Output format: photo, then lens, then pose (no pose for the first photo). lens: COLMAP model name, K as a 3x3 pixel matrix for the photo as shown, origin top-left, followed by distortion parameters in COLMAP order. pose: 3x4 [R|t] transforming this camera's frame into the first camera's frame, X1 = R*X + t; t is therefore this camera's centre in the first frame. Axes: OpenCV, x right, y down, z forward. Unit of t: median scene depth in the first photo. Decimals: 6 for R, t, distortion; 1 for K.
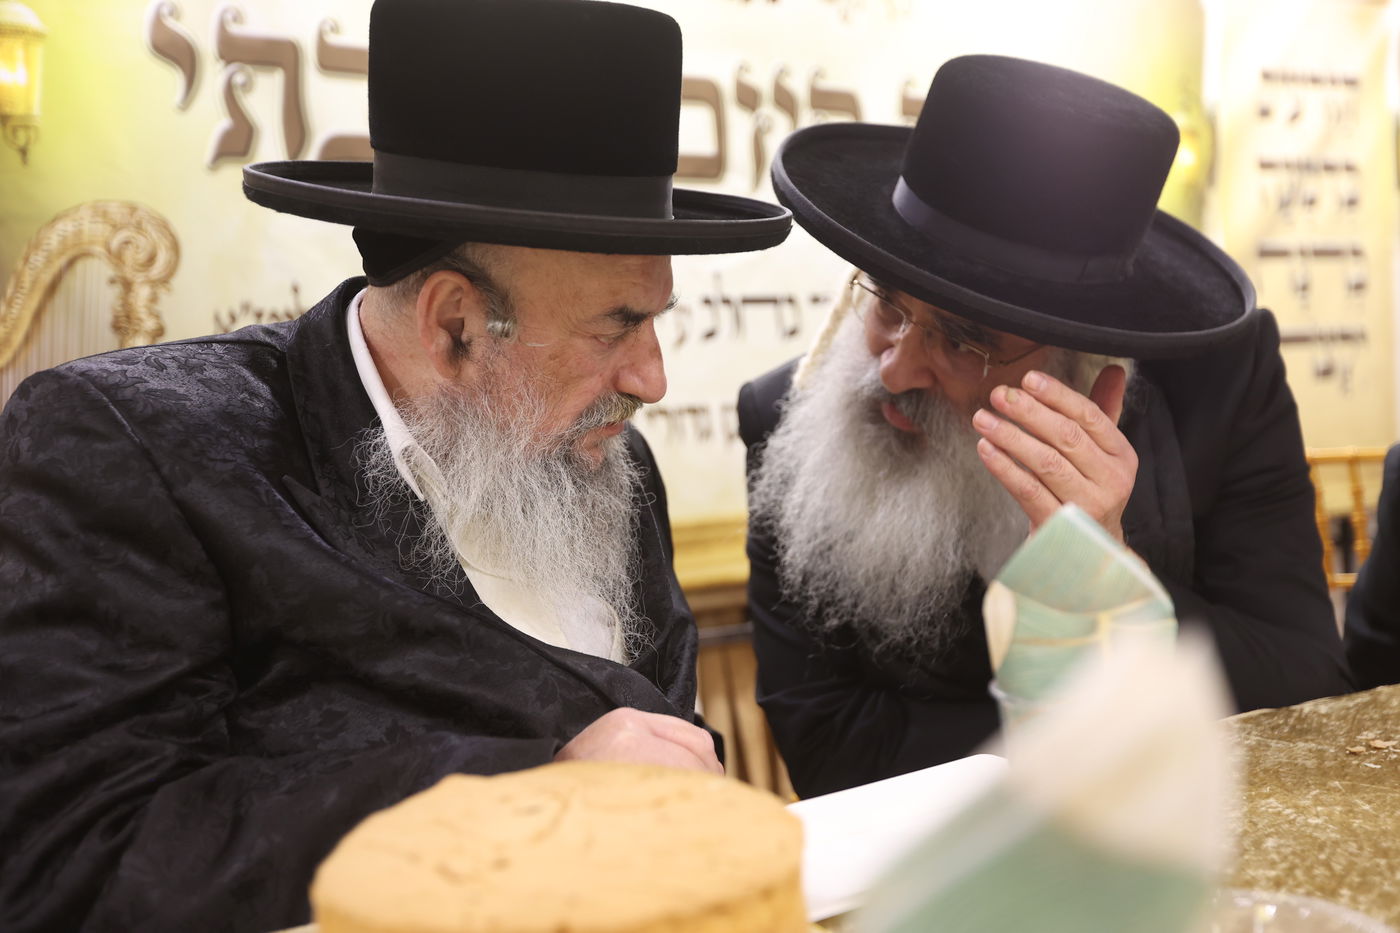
lens RADIAL K [[1378.9, 0, 718.3], [0, 1378.9, 458.1], [0, 0, 1]] dist [0.012721, 0.132509]
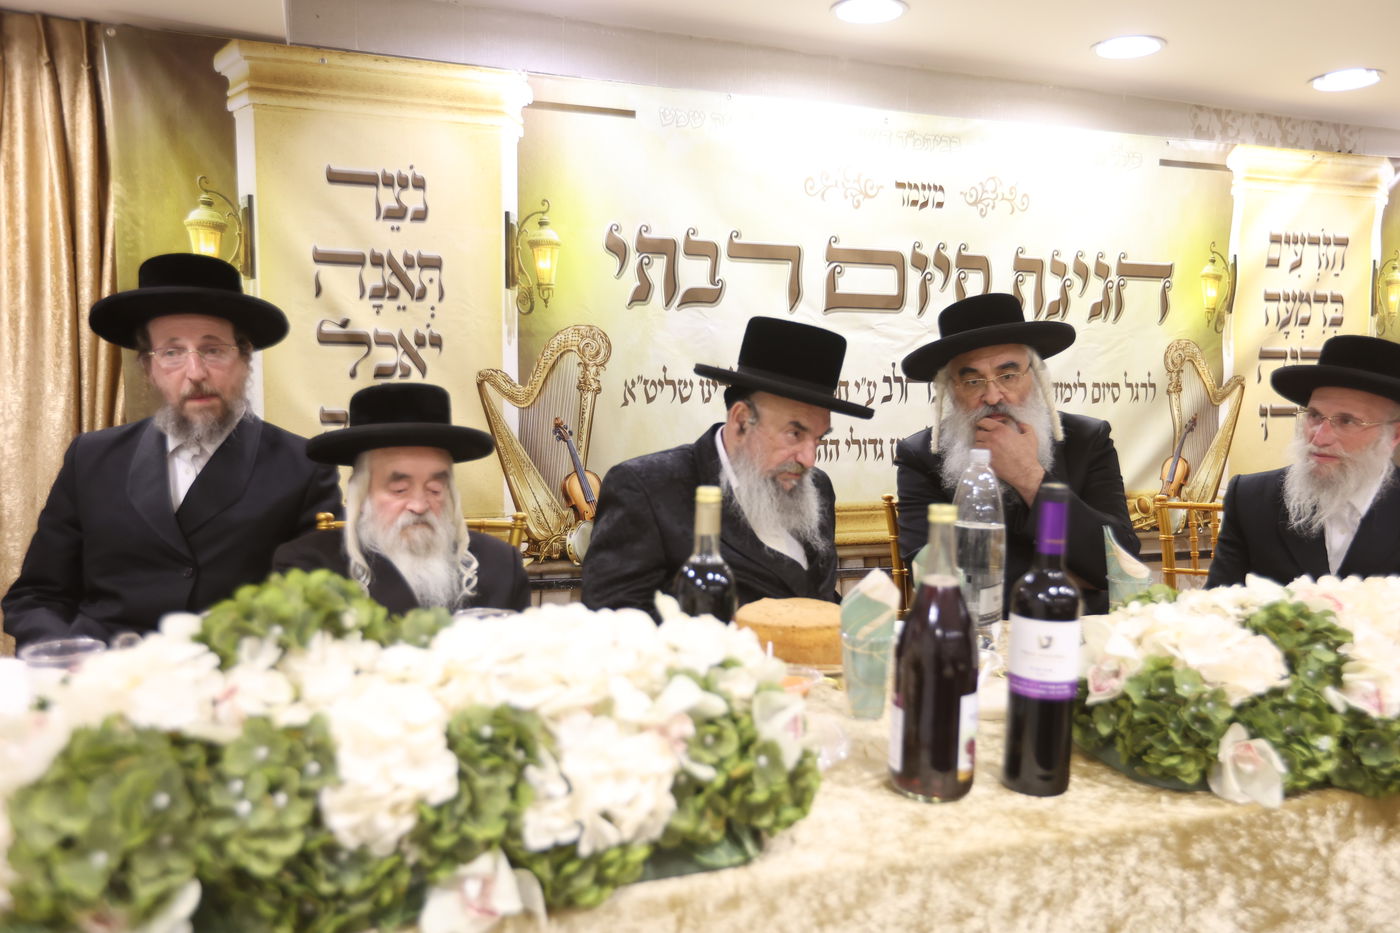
lens RADIAL K [[1110.0, 0, 709.8], [0, 1110.0, 463.6], [0, 0, 1]] dist [-0.023060, 0.098856]
pose [[0.979289, 0.074743, -0.188164, 0.053981], [-0.067484, 0.996718, 0.044704, -0.066585], [0.190888, -0.031080, 0.981120, -0.505581]]
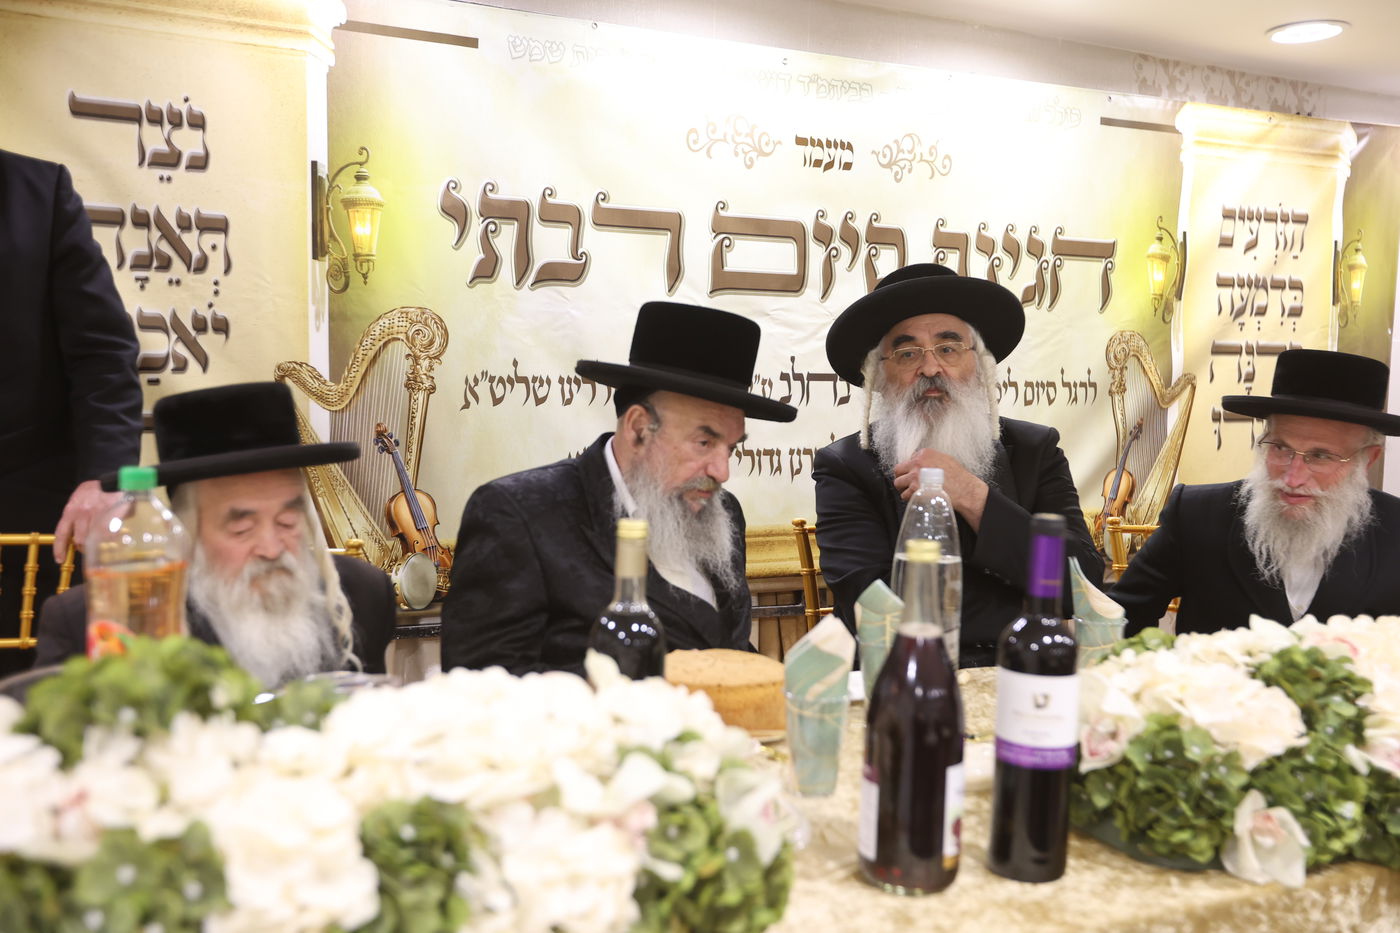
lens RADIAL K [[1378.5, 0, 709.1], [0, 1378.5, 467.9], [0, 0, 1]] dist [0.014680, 0.126414]
pose [[0.995463, 0.071162, -0.063168, 0.012684], [-0.069266, 0.997094, 0.031714, -0.071641], [0.065241, -0.027195, 0.997499, -0.524776]]
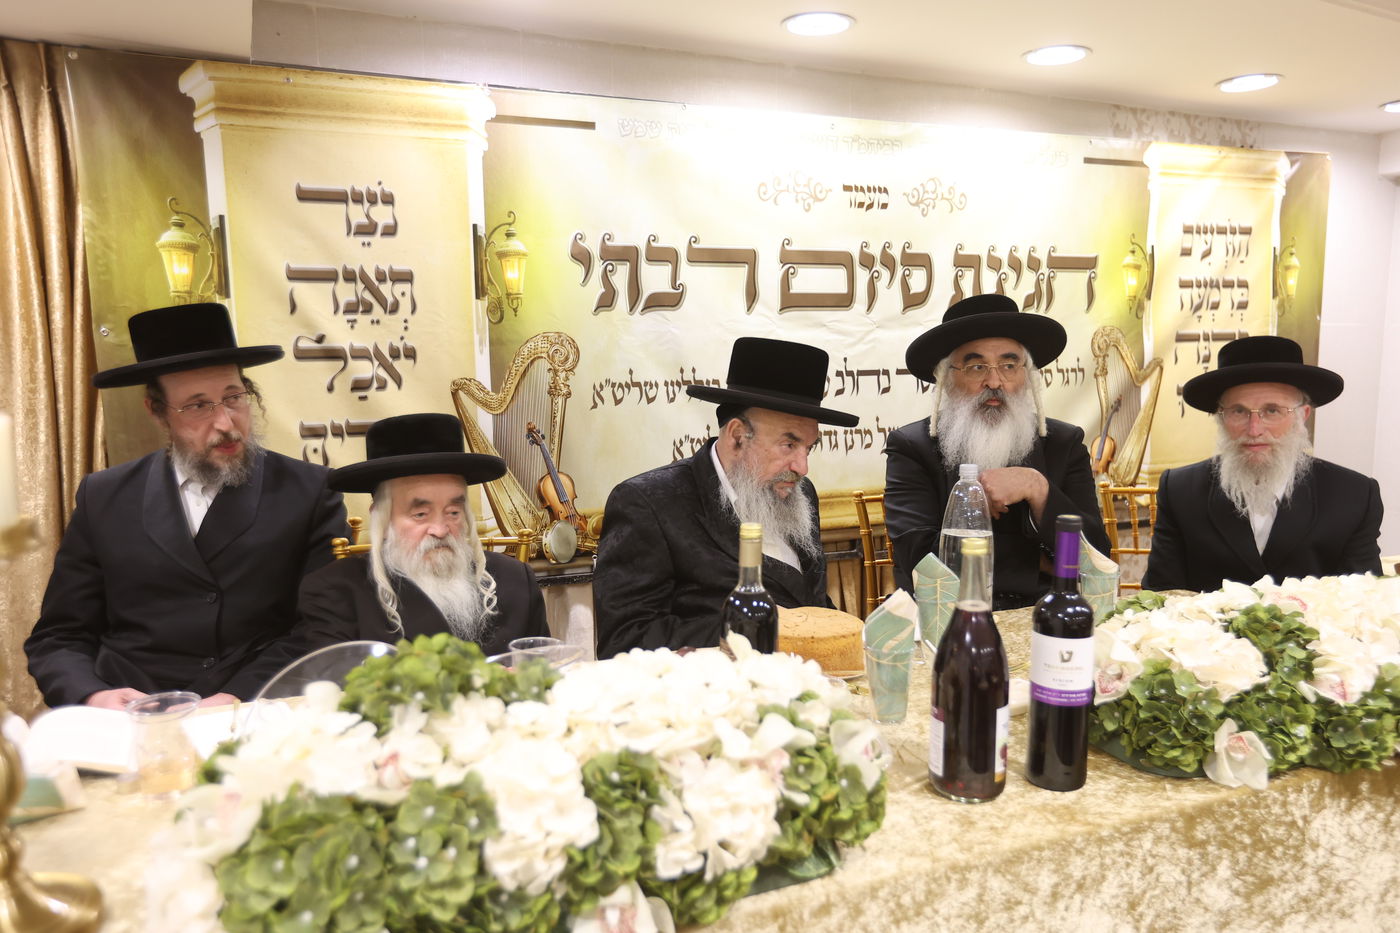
lens RADIAL K [[1087.9, 0, 709.9], [0, 1087.9, 468.6], [0, 0, 1]] dist [-0.027034, 0.096387]
pose [[0.992449, 0.046486, -0.113506, -0.010339], [-0.038339, 0.996600, 0.072932, -0.104582], [0.116510, -0.068029, 0.990857, -0.553756]]
